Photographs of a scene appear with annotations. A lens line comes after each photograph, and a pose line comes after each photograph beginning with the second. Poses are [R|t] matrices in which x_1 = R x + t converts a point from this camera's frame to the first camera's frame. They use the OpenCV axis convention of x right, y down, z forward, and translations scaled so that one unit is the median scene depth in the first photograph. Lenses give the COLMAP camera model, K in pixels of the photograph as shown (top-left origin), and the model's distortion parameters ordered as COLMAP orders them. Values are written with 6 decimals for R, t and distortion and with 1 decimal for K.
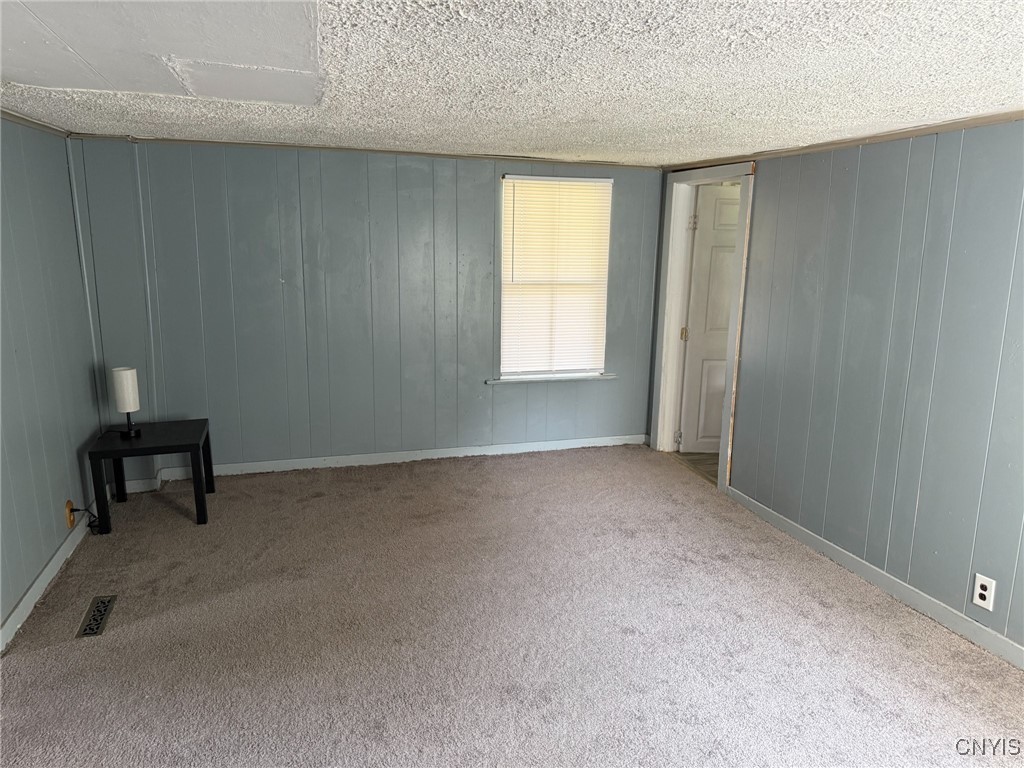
lens RADIAL K [[712.2, 0, 513.7], [0, 712.2, 384.5], [0, 0, 1]] dist [0.045217, -0.003832]
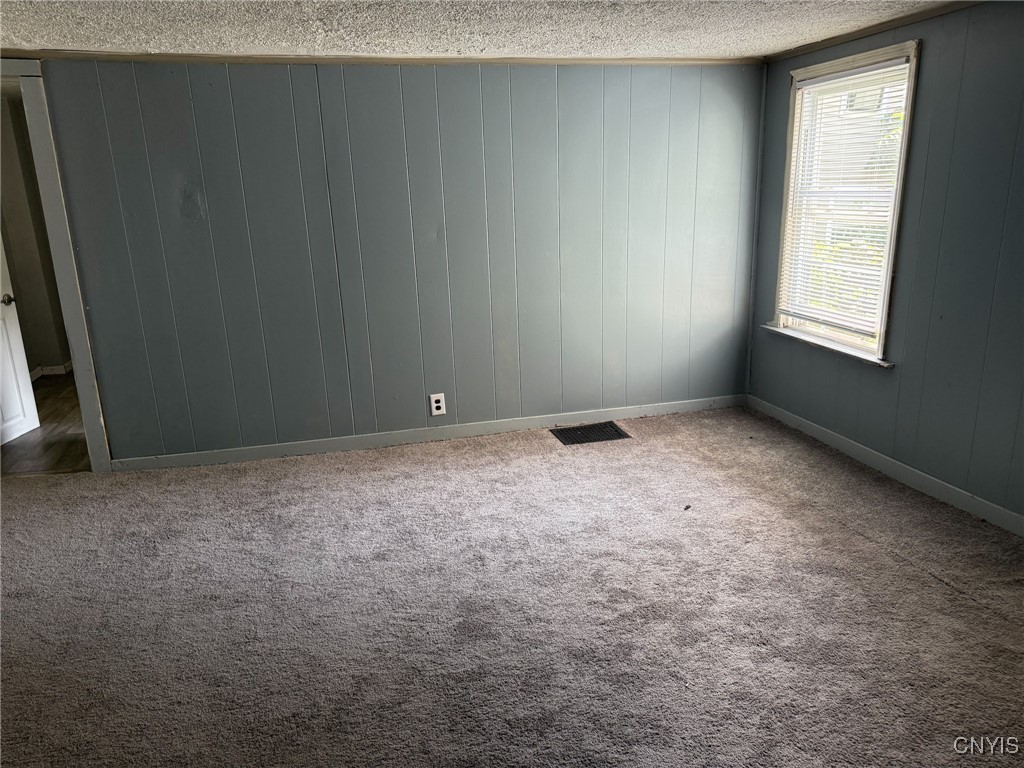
lens RADIAL K [[712.2, 0, 517.2], [0, 712.2, 380.7], [0, 0, 1]] dist [0.045217, -0.003832]
pose [[0.105471, -0.299381, 0.948286, -0.662333], [0.222781, 0.936480, 0.270875, -0.109450], [-0.969146, 0.182691, 0.165468, 0.577440]]
